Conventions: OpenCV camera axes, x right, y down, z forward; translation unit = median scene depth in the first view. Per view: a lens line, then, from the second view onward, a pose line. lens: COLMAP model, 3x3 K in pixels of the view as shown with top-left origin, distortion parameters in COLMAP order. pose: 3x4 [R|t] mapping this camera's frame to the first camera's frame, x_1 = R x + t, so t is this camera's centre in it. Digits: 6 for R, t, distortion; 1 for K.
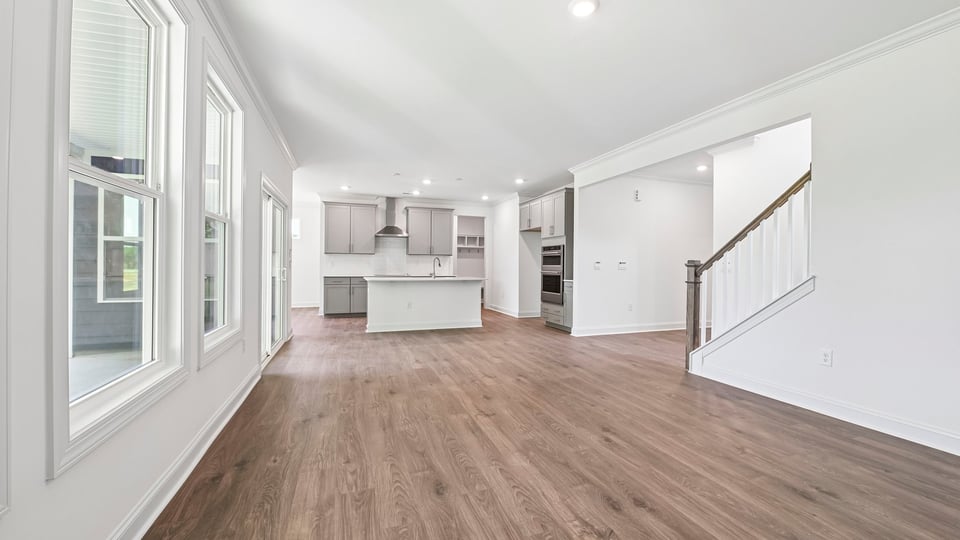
lens RADIAL K [[380.6, 0, 481.1], [0, 380.6, 266.6], [0, 0, 1]] dist [-0.024700, -0.000453]
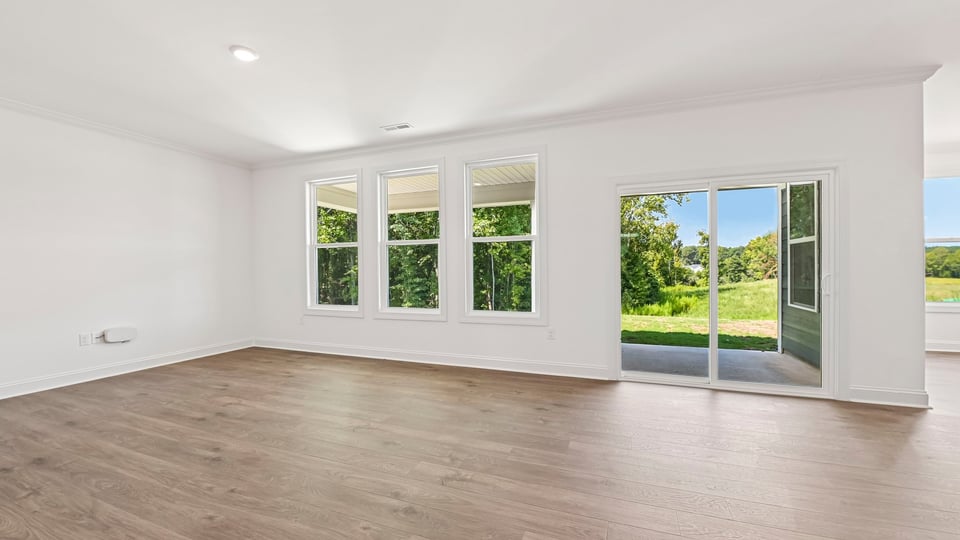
lens RADIAL K [[380.6, 0, 487.3], [0, 380.6, 268.9], [0, 0, 1]] dist [-0.024700, -0.000453]
pose [[-0.647116, 0.000388, -0.762392, 0.375332], [0.000546, 1.000000, 0.000045, -0.005951], [0.762392, -0.000387, -0.647116, 1.313226]]
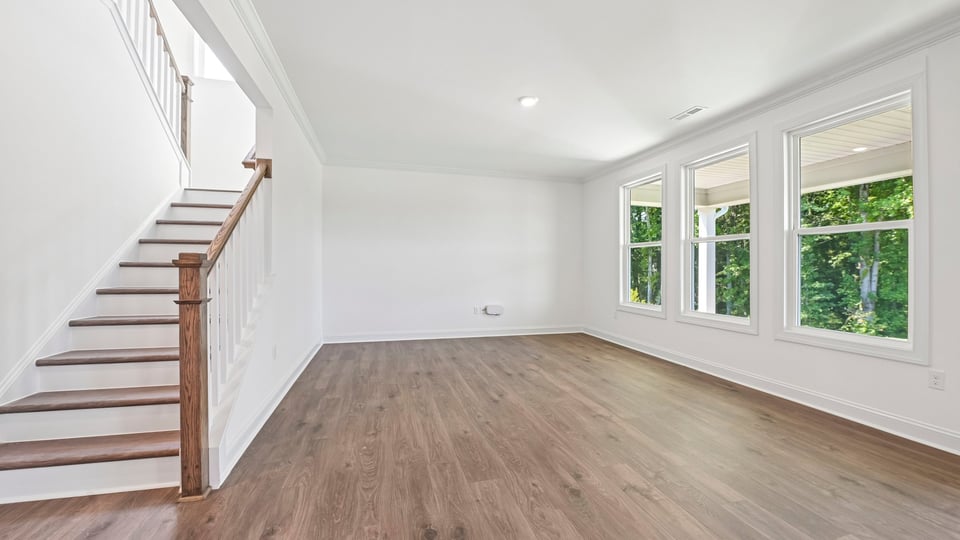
lens RADIAL K [[380.6, 0, 479.2], [0, 380.6, 271.4], [0, 0, 1]] dist [-0.024700, -0.000453]
pose [[-0.996134, -0.016028, 0.086376, 0.183299], [-0.014708, 0.999766, 0.015894, -0.006658], [-0.086610, 0.014562, -0.996136, 1.436677]]
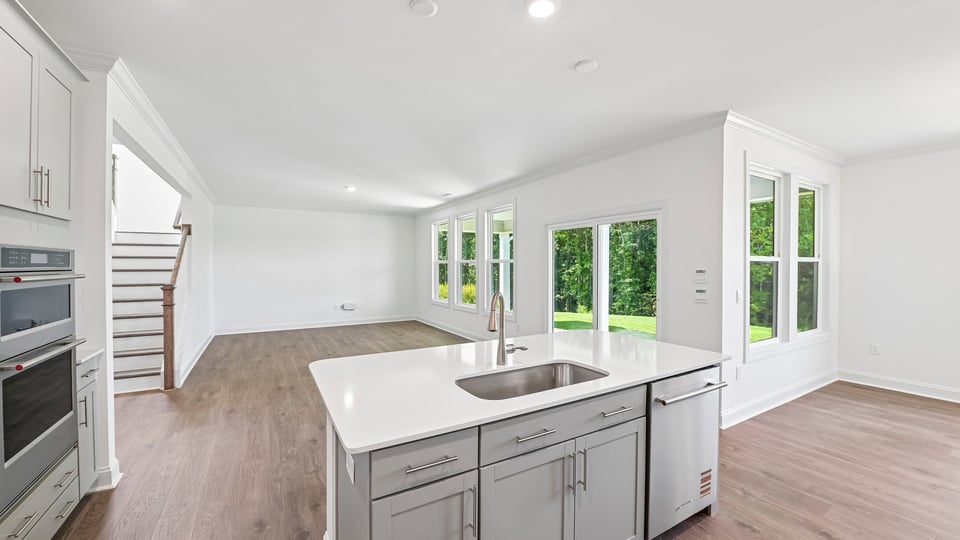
lens RADIAL K [[380.6, 0, 484.2], [0, 380.6, 263.0], [0, 0, 1]] dist [-0.024700, -0.000453]
pose [[-0.981857, -0.007848, -0.189459, -0.095718], [-0.007461, 0.999968, -0.002753, -0.077894], [0.189475, -0.001289, -0.981885, 2.199982]]
